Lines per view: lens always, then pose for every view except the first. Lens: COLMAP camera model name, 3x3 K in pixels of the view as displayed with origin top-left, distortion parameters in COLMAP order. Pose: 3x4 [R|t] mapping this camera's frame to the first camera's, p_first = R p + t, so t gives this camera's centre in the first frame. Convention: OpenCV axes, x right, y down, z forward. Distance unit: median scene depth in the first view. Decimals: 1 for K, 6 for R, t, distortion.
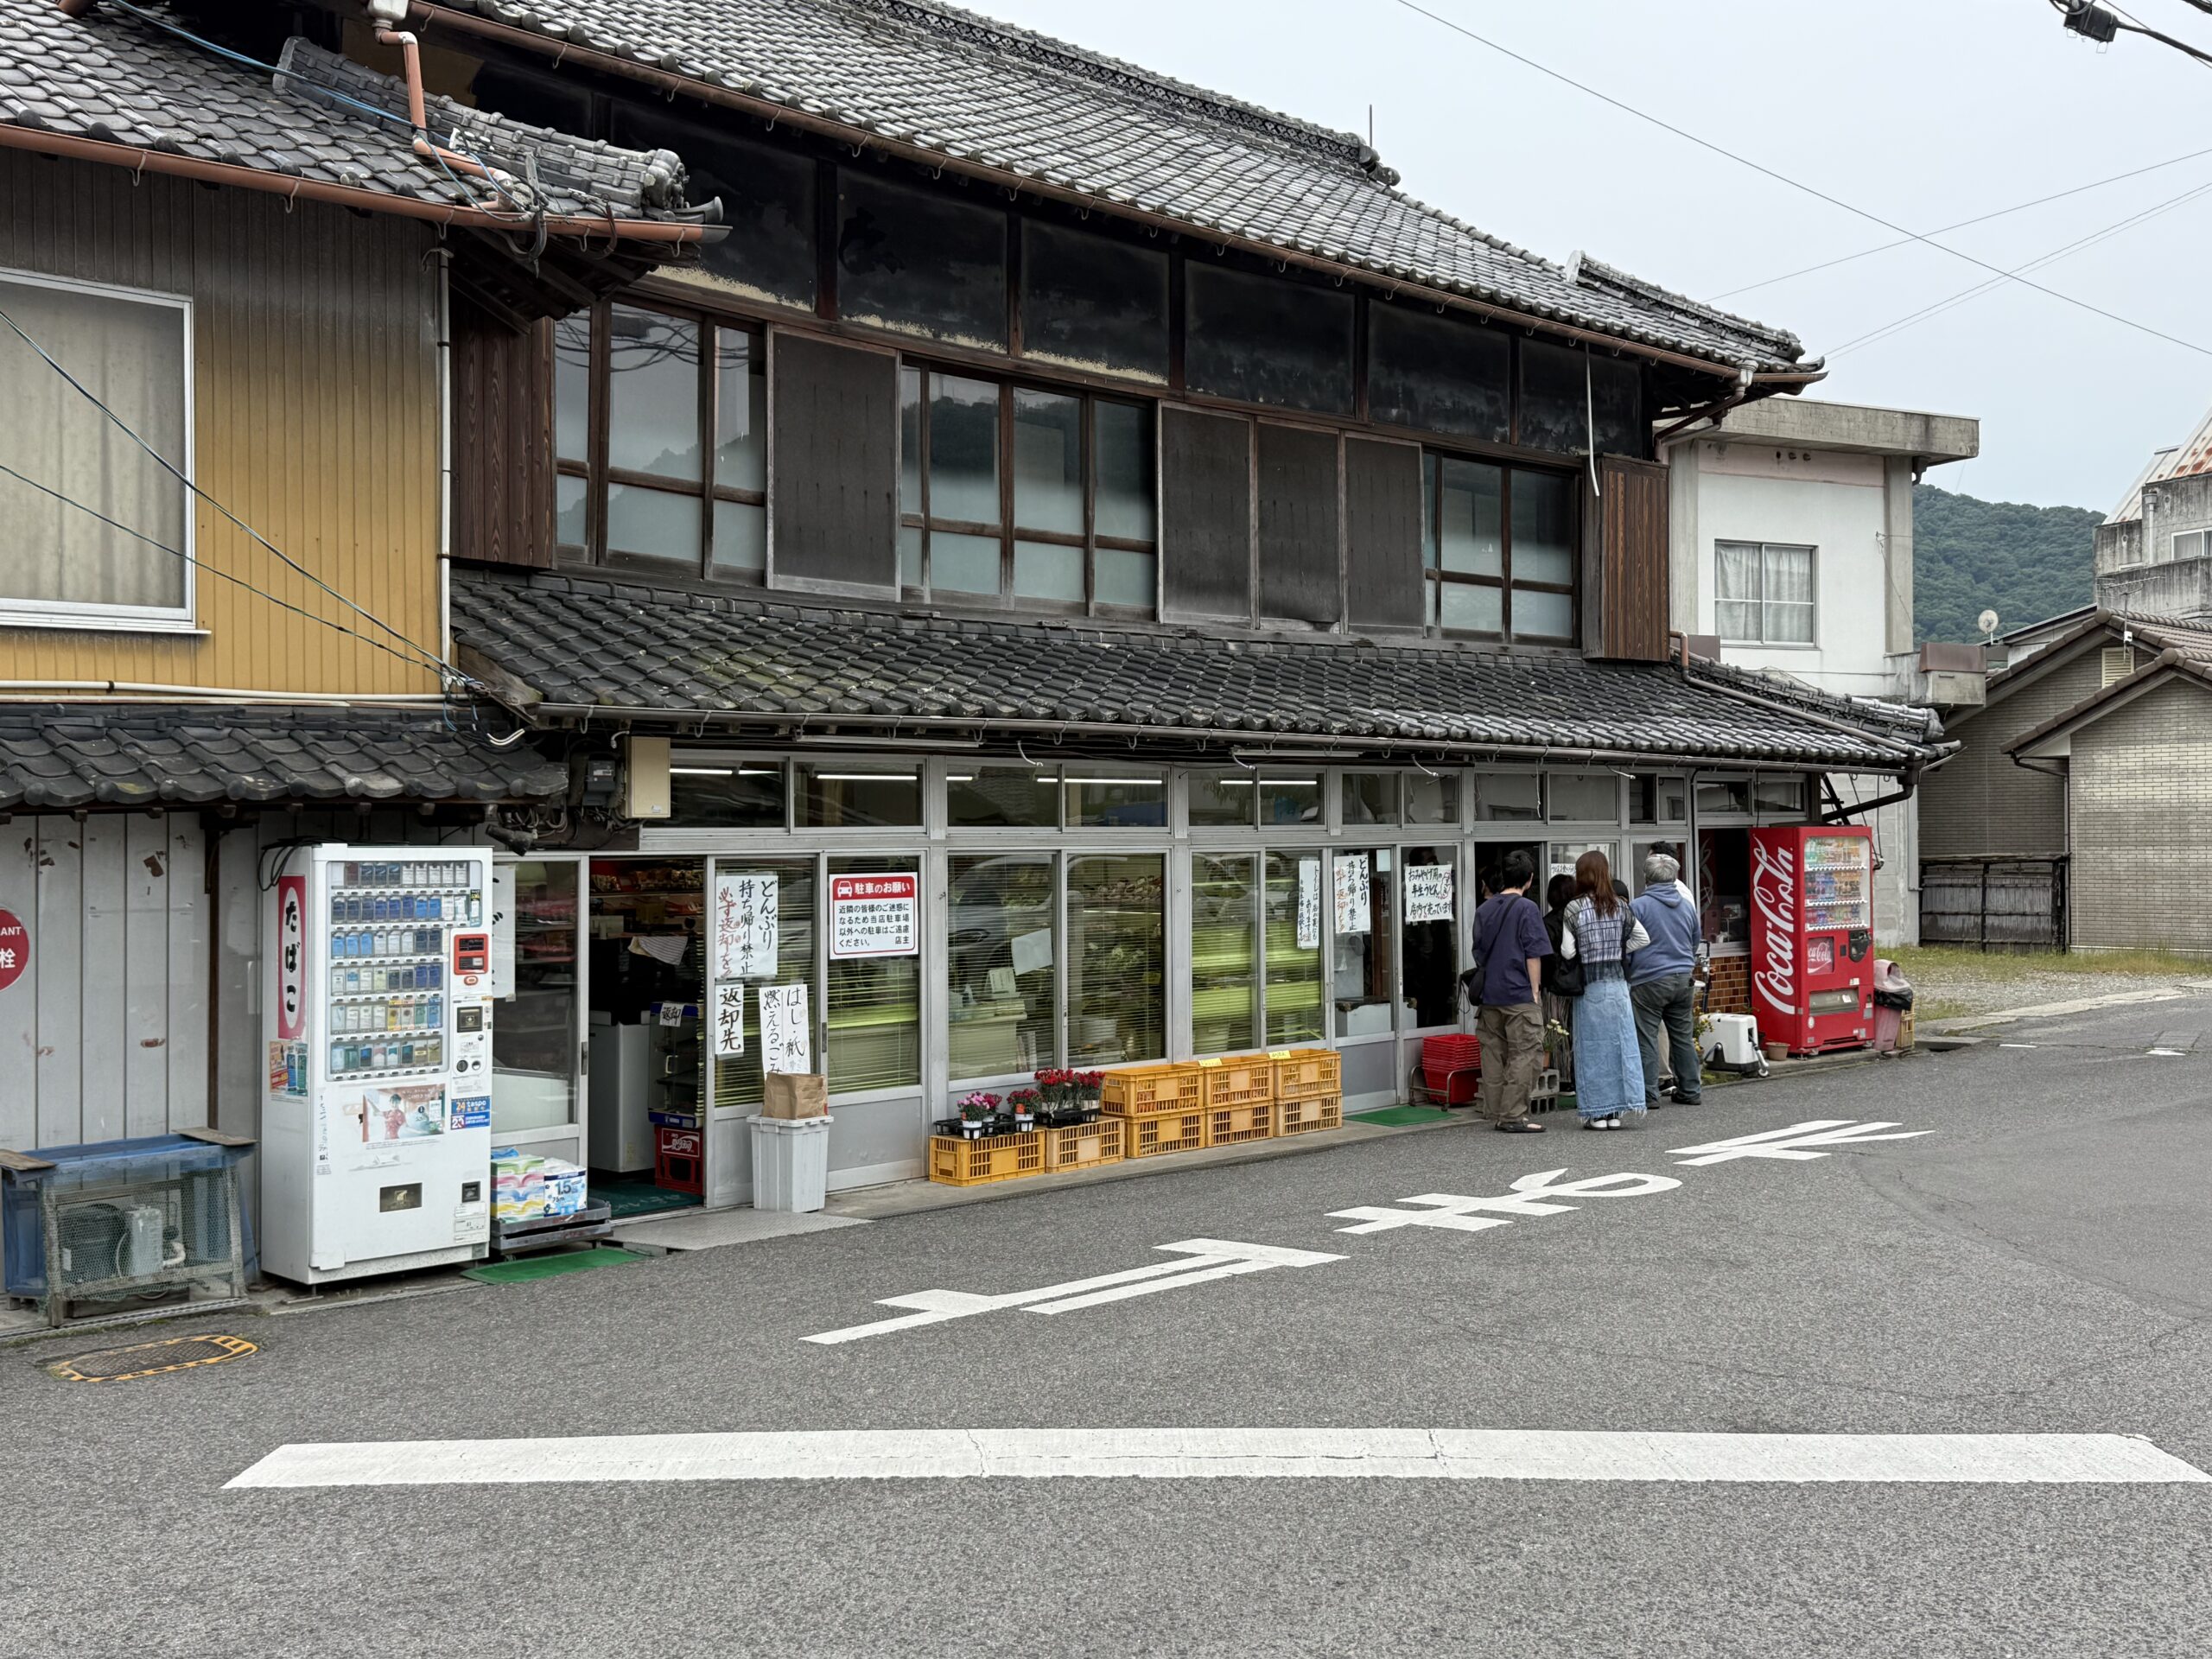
lens RADIAL K [[2160.6, 0, 1106.0], [0, 2160.6, 829.5], [0, 0, 1]] dist [0.170797, -0.402049]
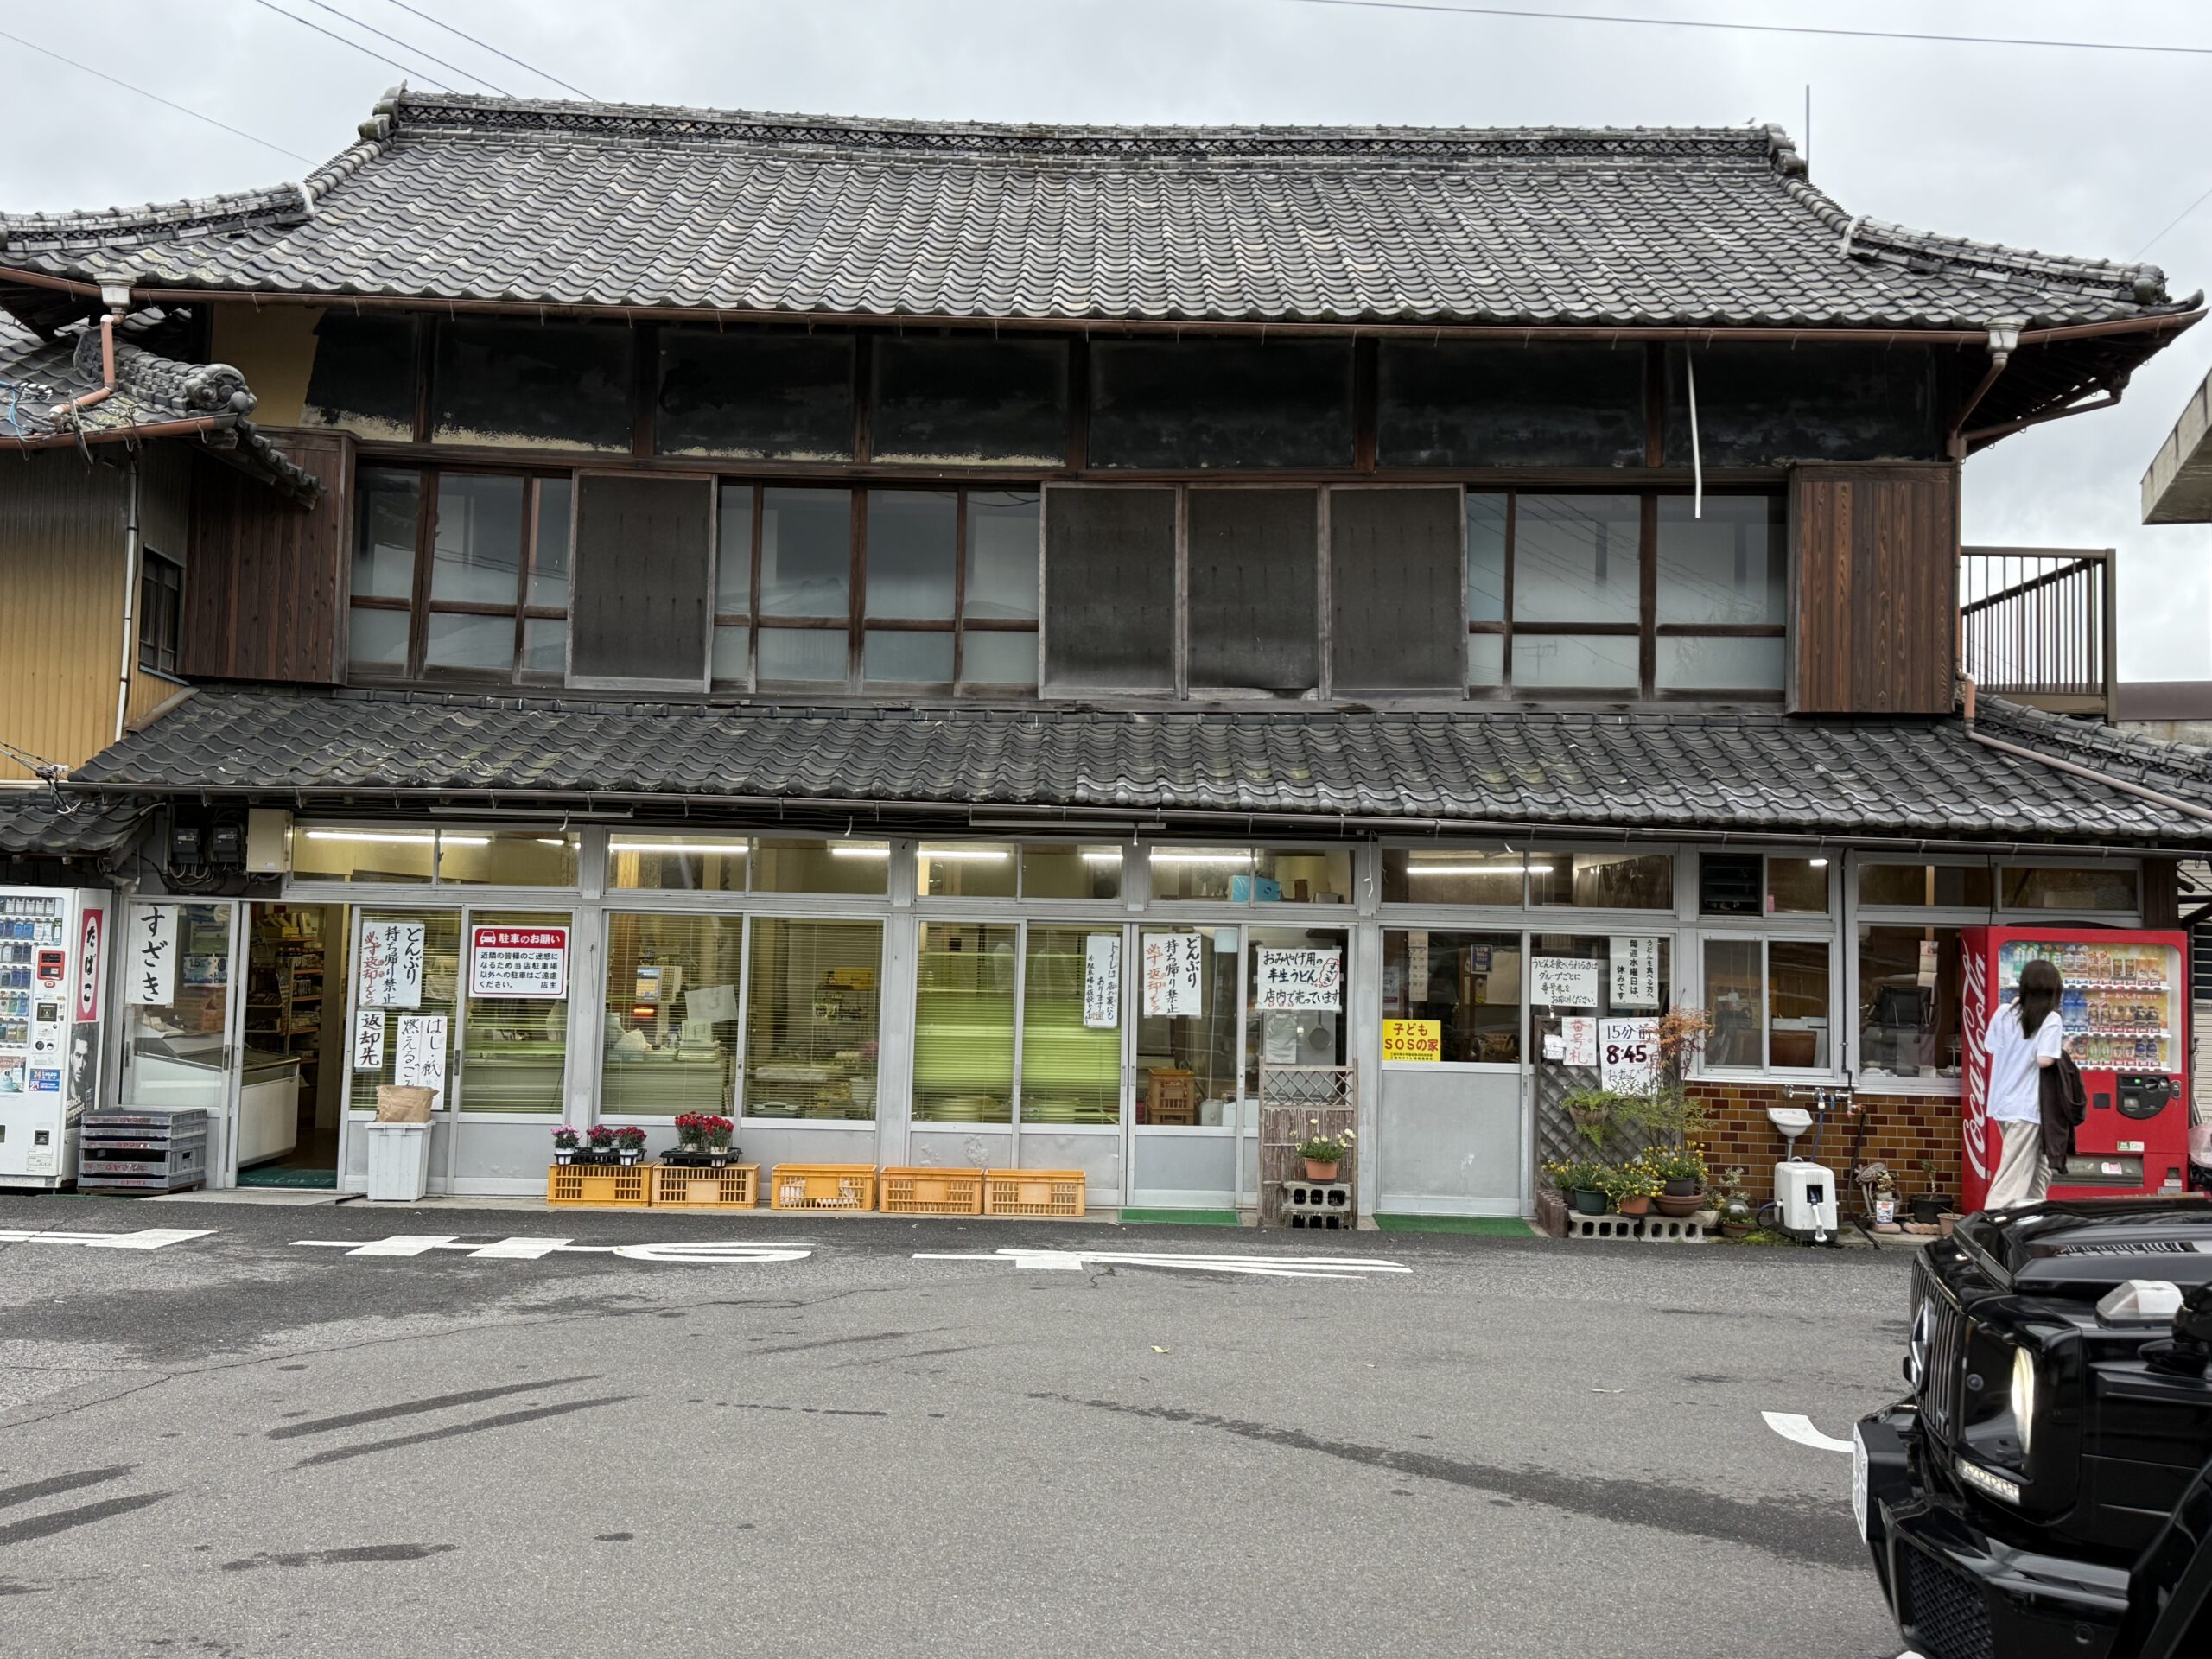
lens RADIAL K [[2140.6, 0, 1110.8], [0, 2140.6, 809.6], [0, 0, 1]] dist [0.175695, -0.394709]
pose [[0.714342, -0.017242, -0.699585, 0.892079], [-0.028276, 0.998169, -0.053473, 0.010561], [0.699226, 0.057979, 0.712546, 0.371160]]
